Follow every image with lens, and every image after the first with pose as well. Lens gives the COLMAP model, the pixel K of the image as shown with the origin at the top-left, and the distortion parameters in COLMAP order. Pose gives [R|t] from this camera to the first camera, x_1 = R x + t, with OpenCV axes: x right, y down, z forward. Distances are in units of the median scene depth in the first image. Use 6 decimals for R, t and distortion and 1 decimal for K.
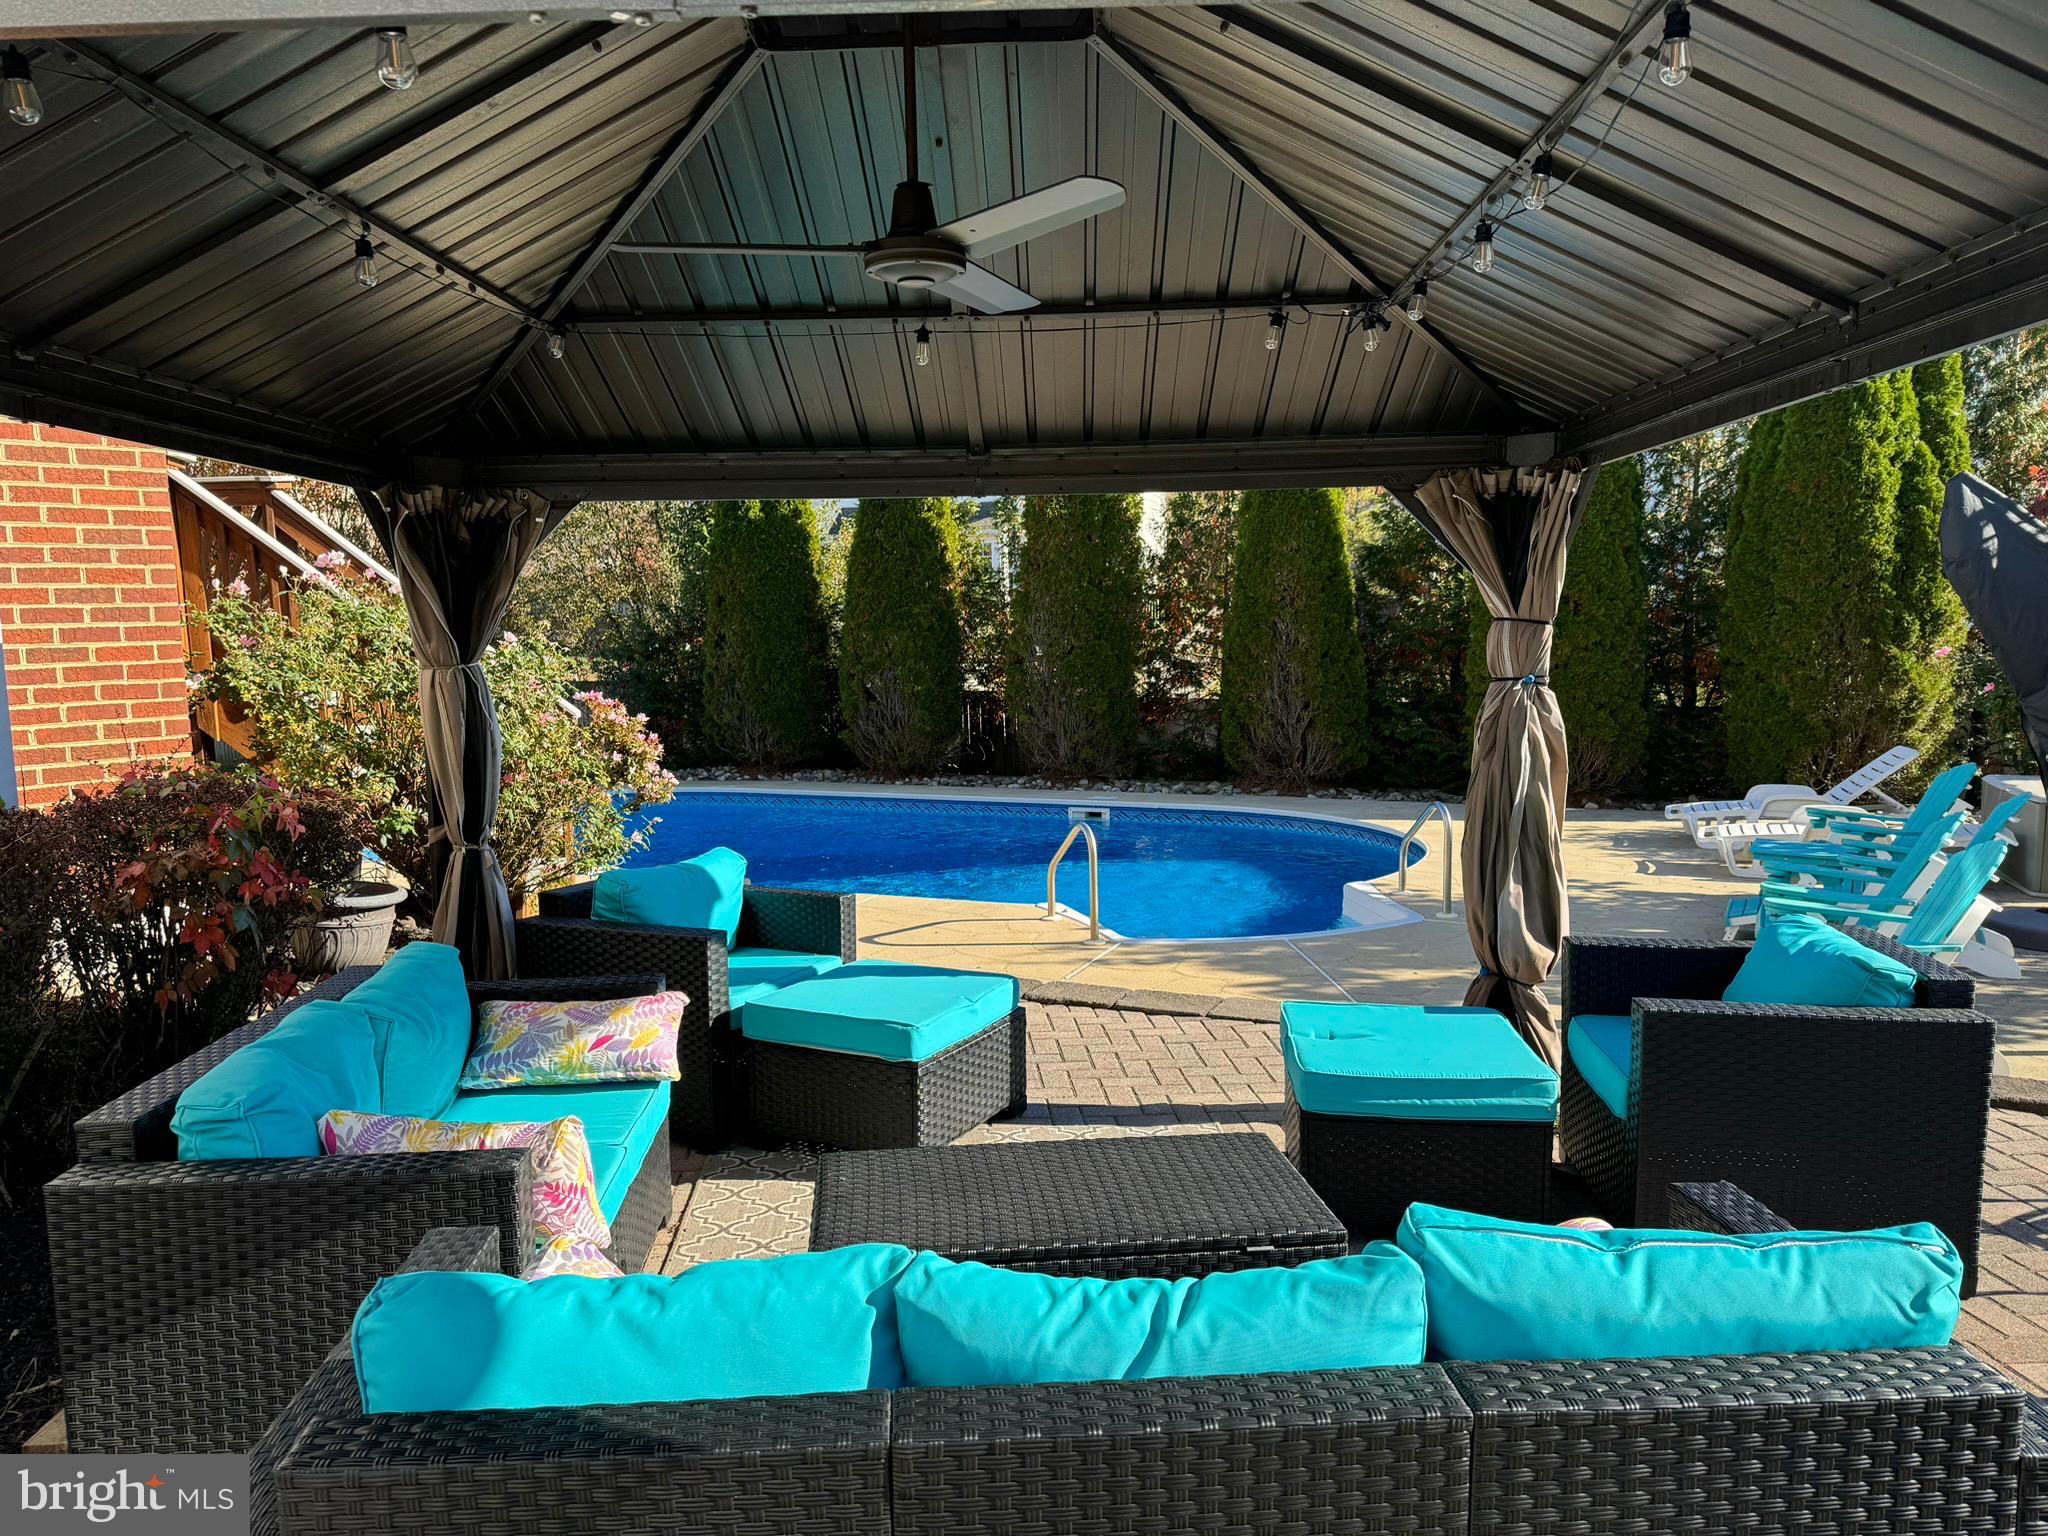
lens RADIAL K [[1472.2, 0, 1022.7], [0, 1472.2, 754.5], [0, 0, 1]] dist [0.057317, -0.071464]
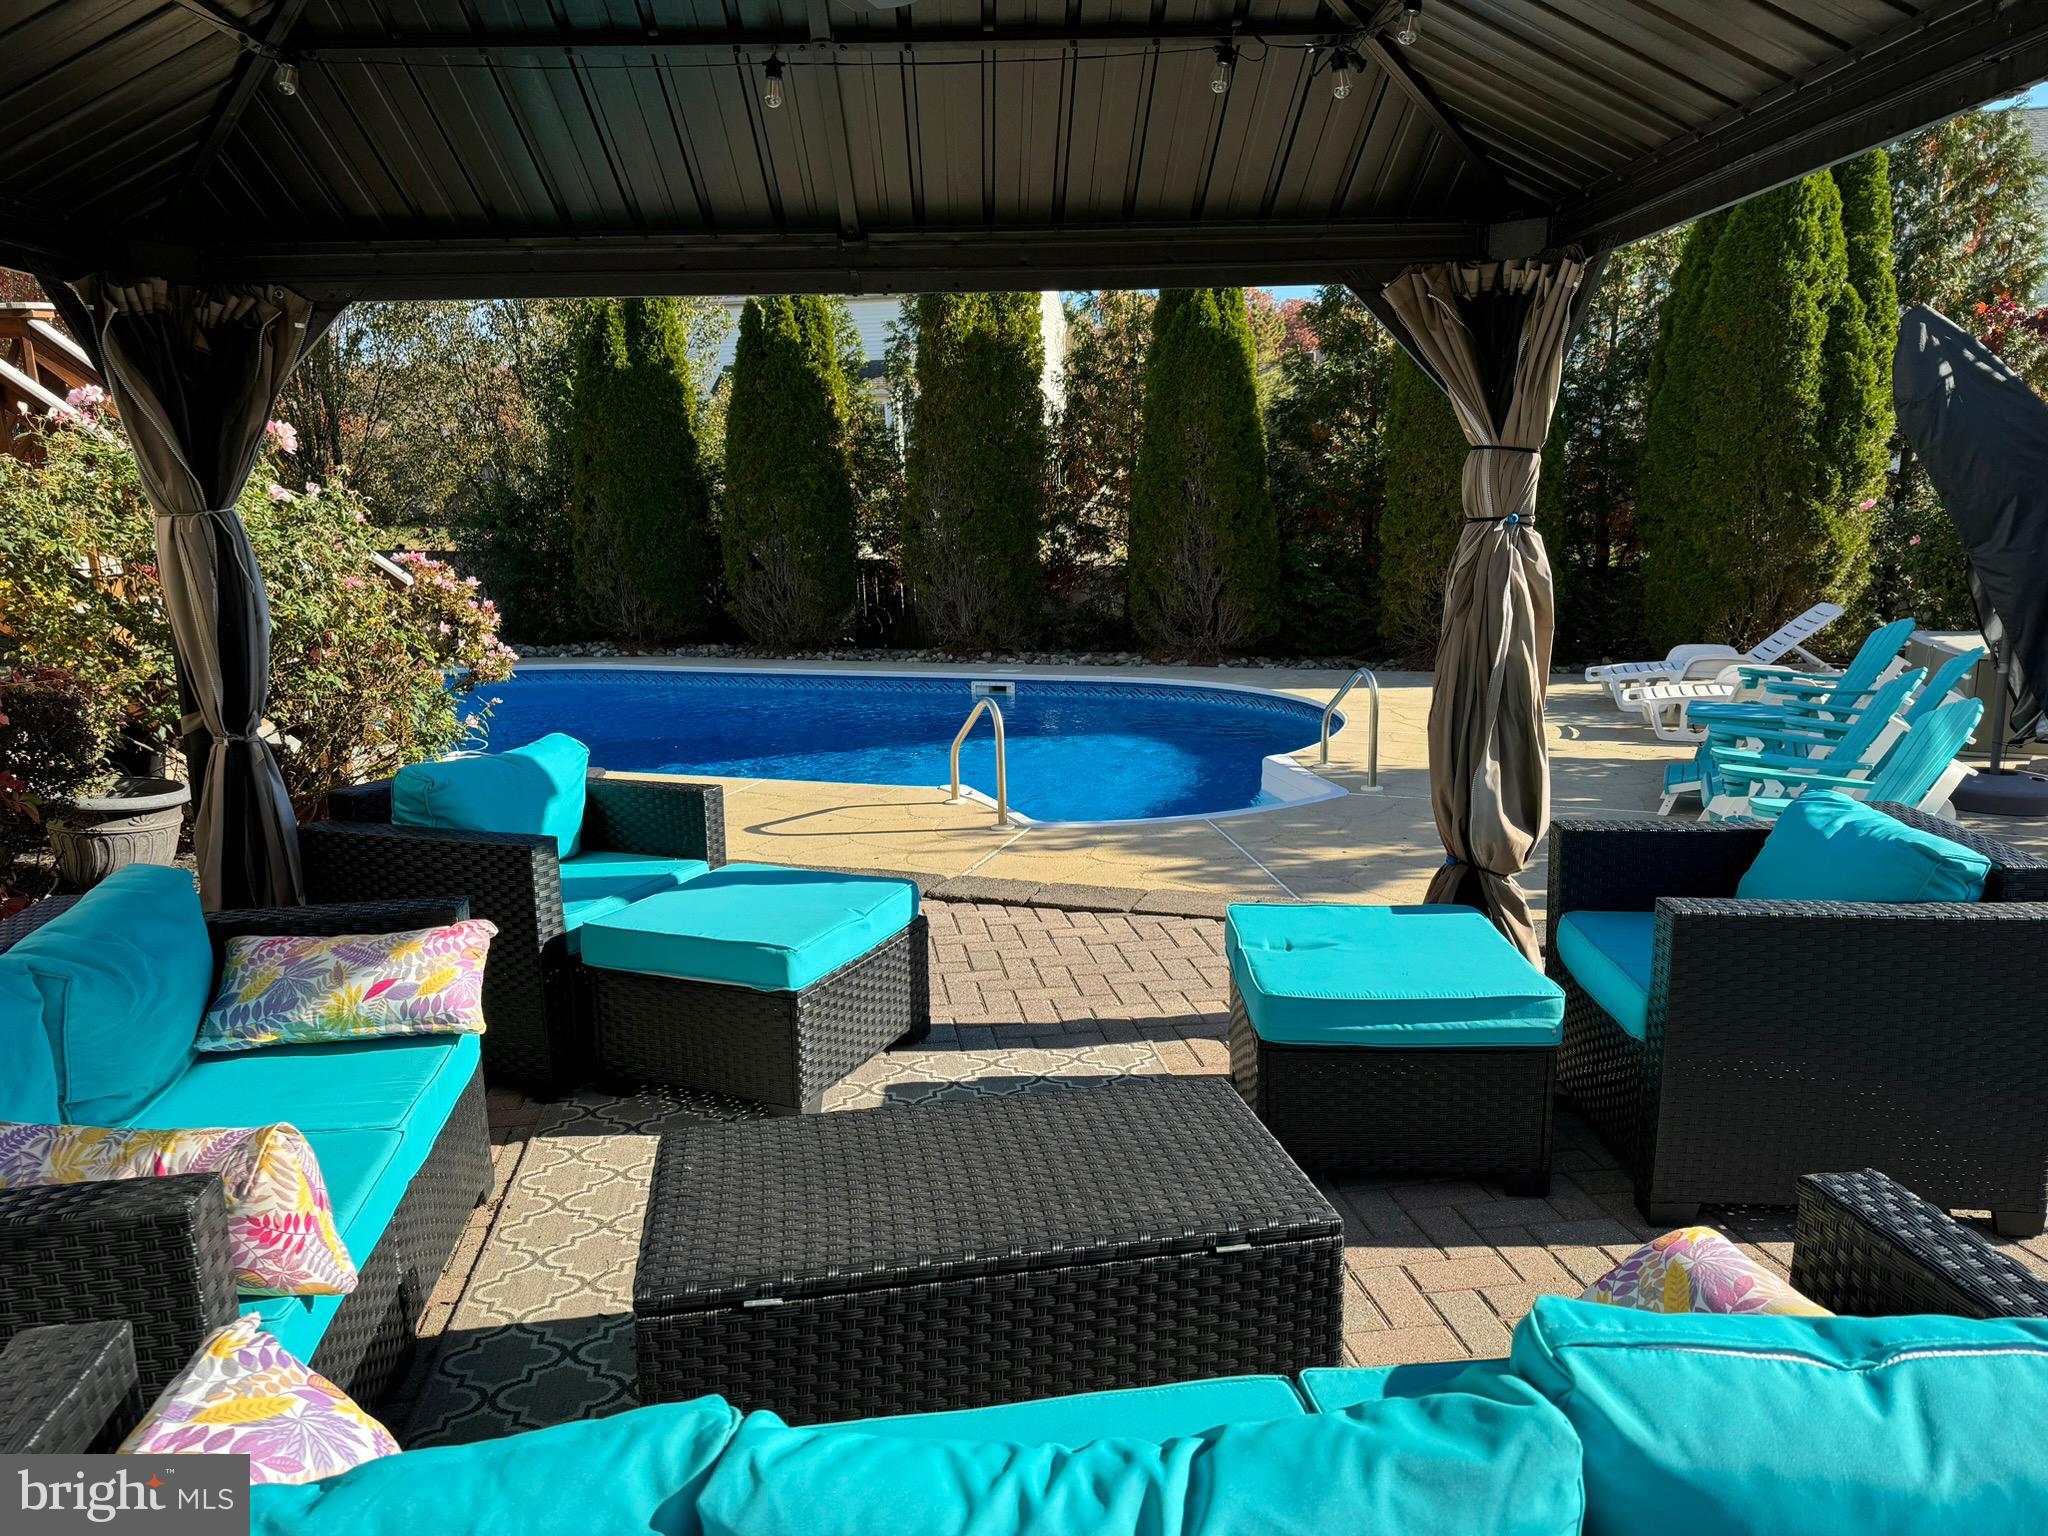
lens RADIAL K [[1472.2, 0, 1026.4], [0, 1472.2, 813.7], [0, 0, 1]] dist [0.057317, -0.071464]
pose [[0.997508, -0.021203, 0.067293, 0.003370], [0.012617, 0.992010, 0.125528, 0.006403], [-0.069417, -0.124366, 0.989805, 0.155207]]
